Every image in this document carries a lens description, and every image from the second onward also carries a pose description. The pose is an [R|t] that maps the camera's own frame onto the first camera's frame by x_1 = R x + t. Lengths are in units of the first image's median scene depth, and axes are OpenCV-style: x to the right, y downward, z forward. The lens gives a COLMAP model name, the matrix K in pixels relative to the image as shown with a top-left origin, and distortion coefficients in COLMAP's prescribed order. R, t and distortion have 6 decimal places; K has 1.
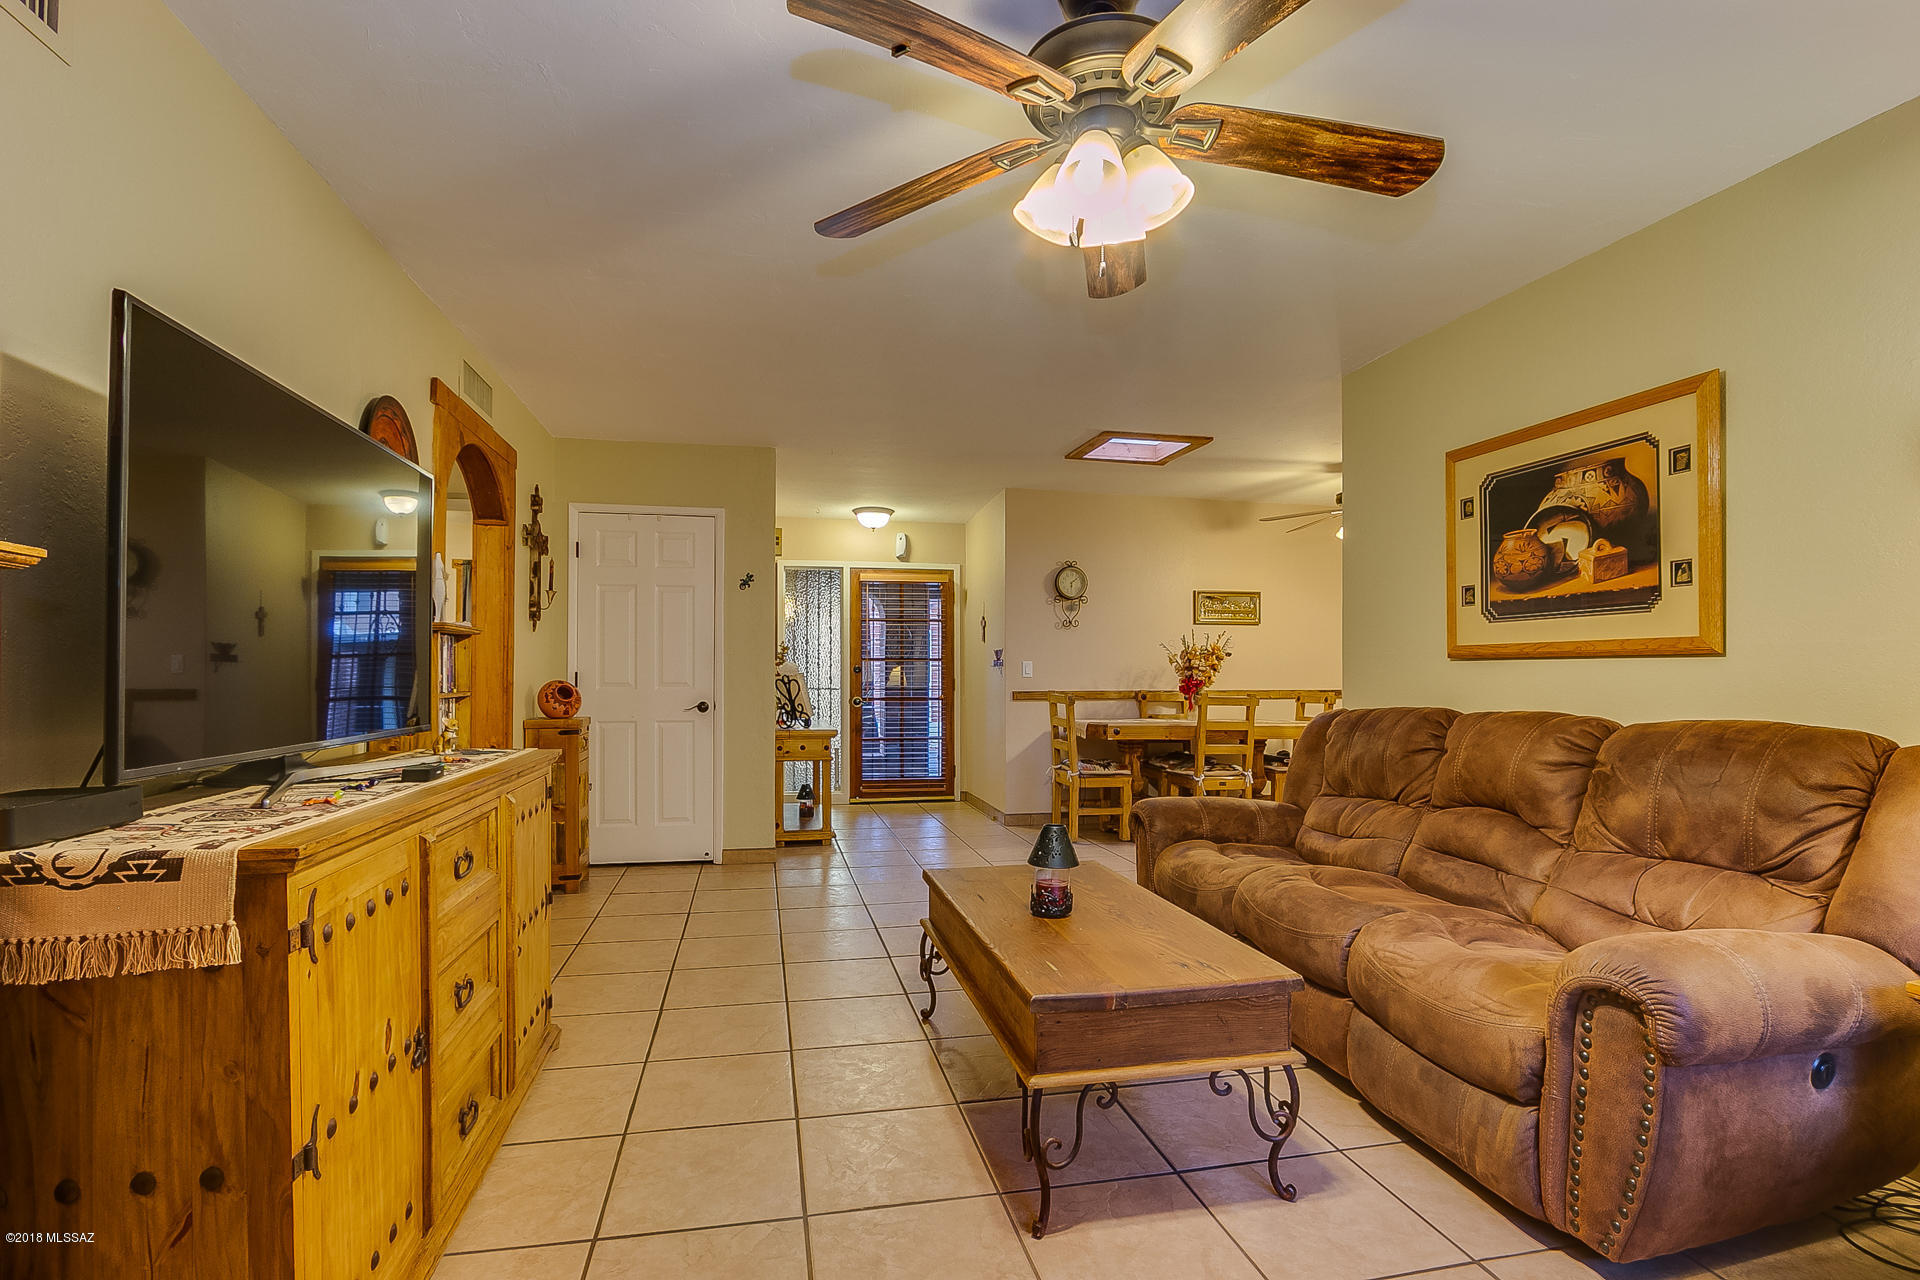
lens RADIAL K [[895.0, 0, 960.5], [0, 895.0, 654.8], [0, 0, 1]] dist [-0.022812, 0.002483]
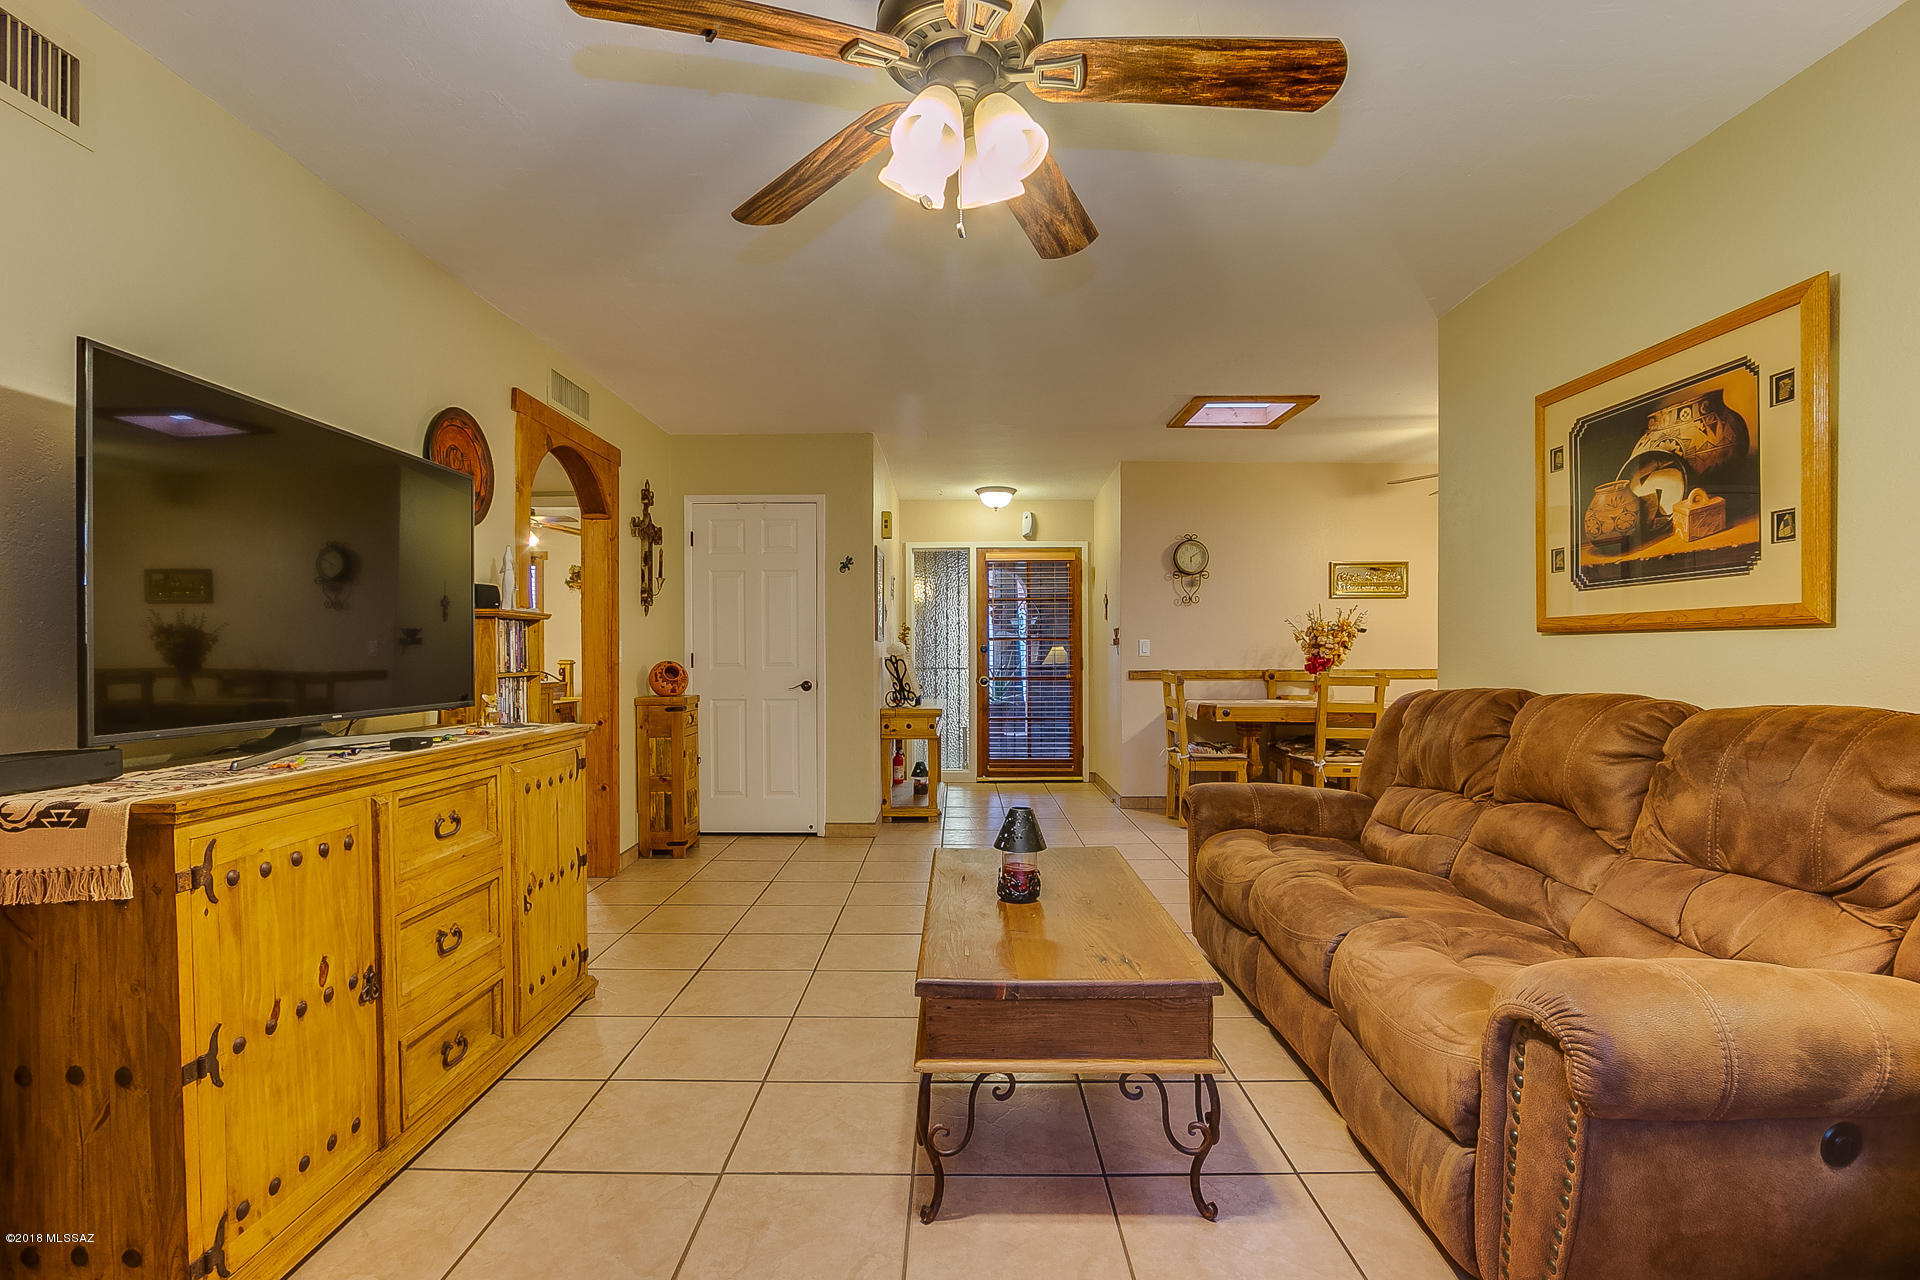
lens RADIAL K [[895.0, 0, 964.3], [0, 895.0, 649.5], [0, 0, 1]] dist [-0.022812, 0.002483]
pose [[0.977438, -0.005837, -0.211141, 0.273089], [0.009370, 0.999832, 0.015735, 0.002430], [0.211014, -0.017359, 0.977329, 0.042431]]
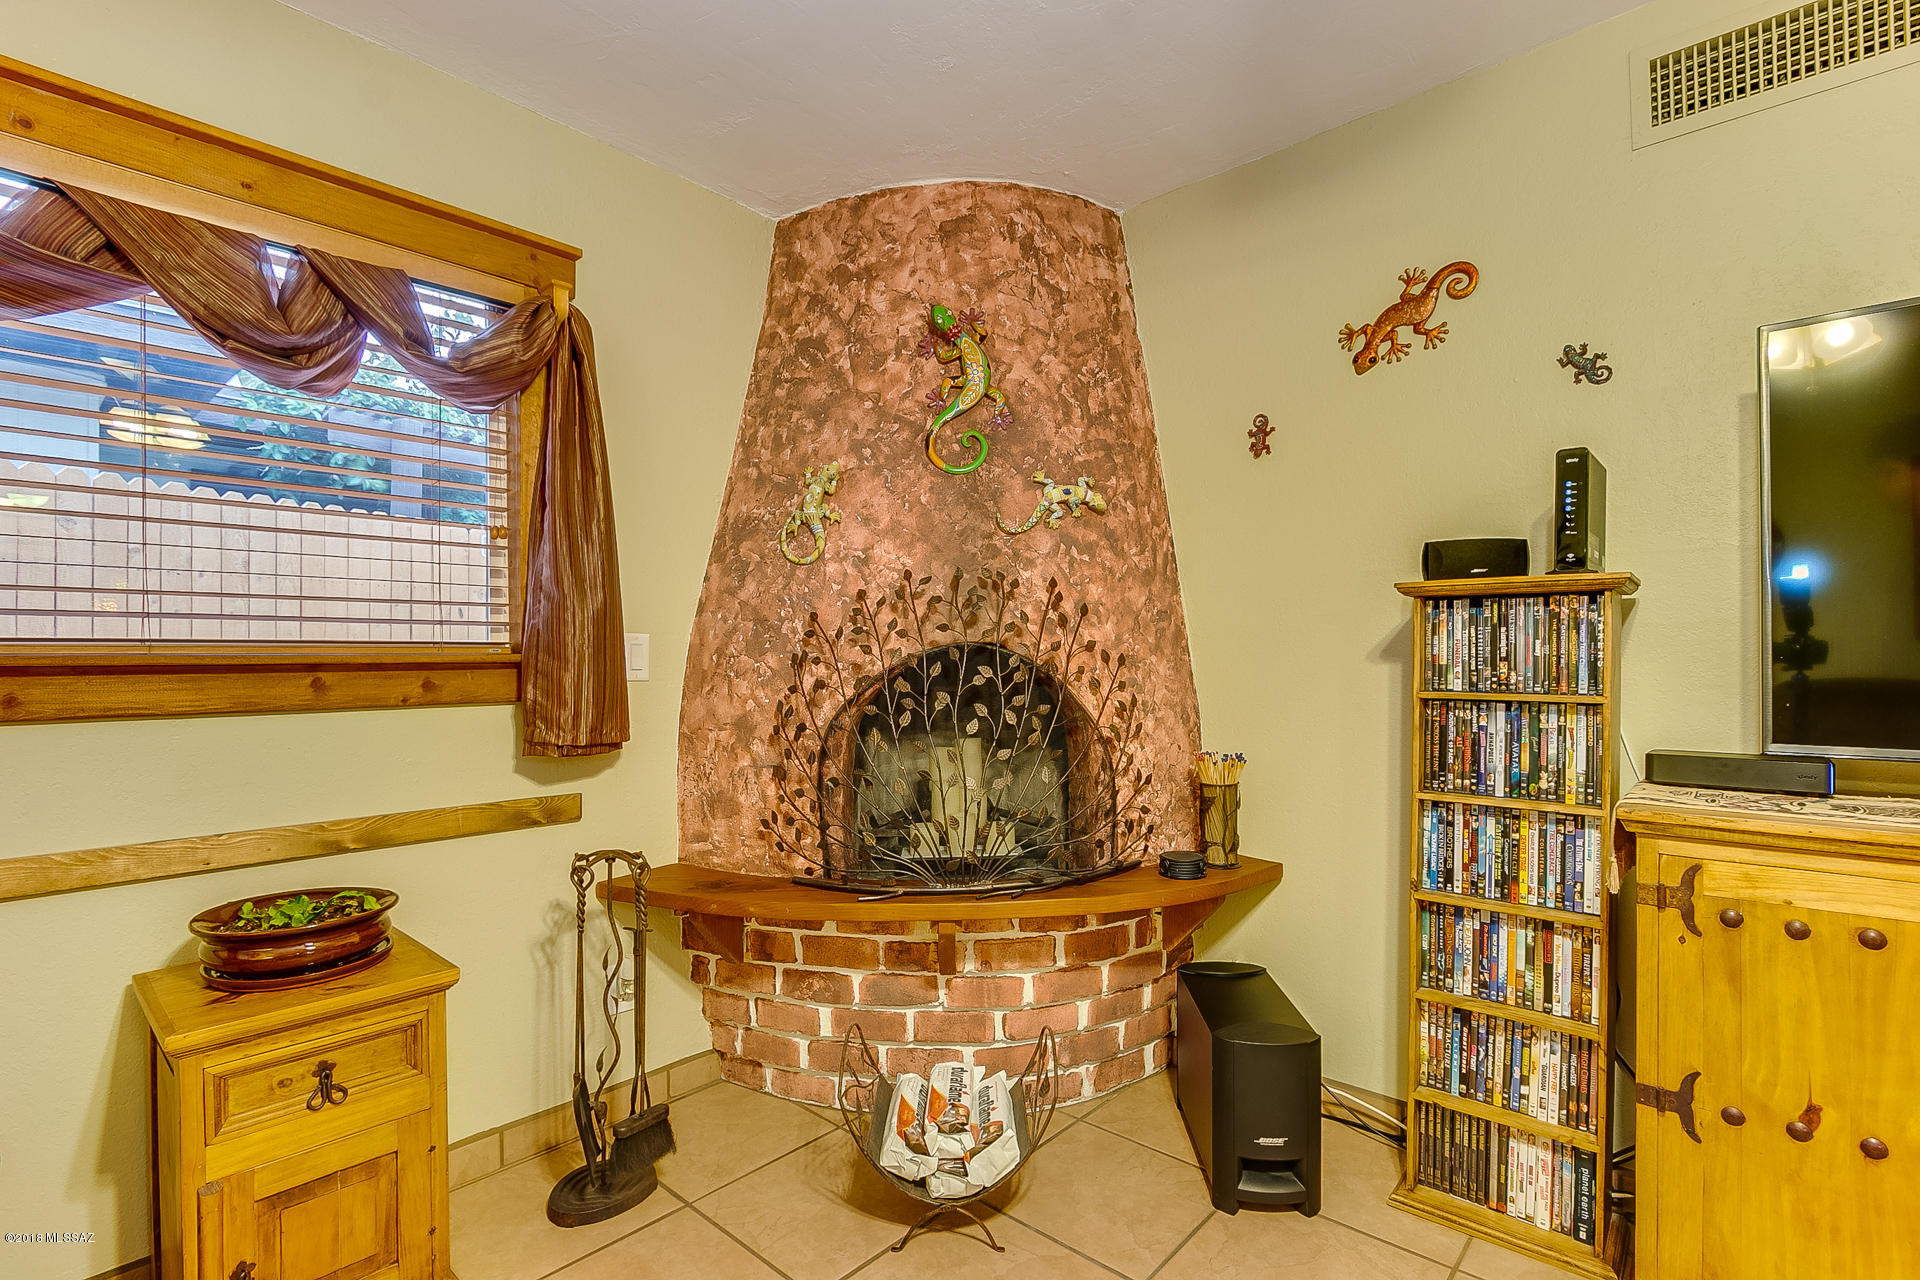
lens RADIAL K [[895.0, 0, 961.7], [0, 895.0, 652.6], [0, 0, 1]] dist [-0.022812, 0.002483]
pose [[-0.812107, 0.000739, -0.583508, 0.329548], [0.013371, 0.999760, -0.017343, 0.011122], [0.583356, -0.021887, -0.811922, 0.753921]]
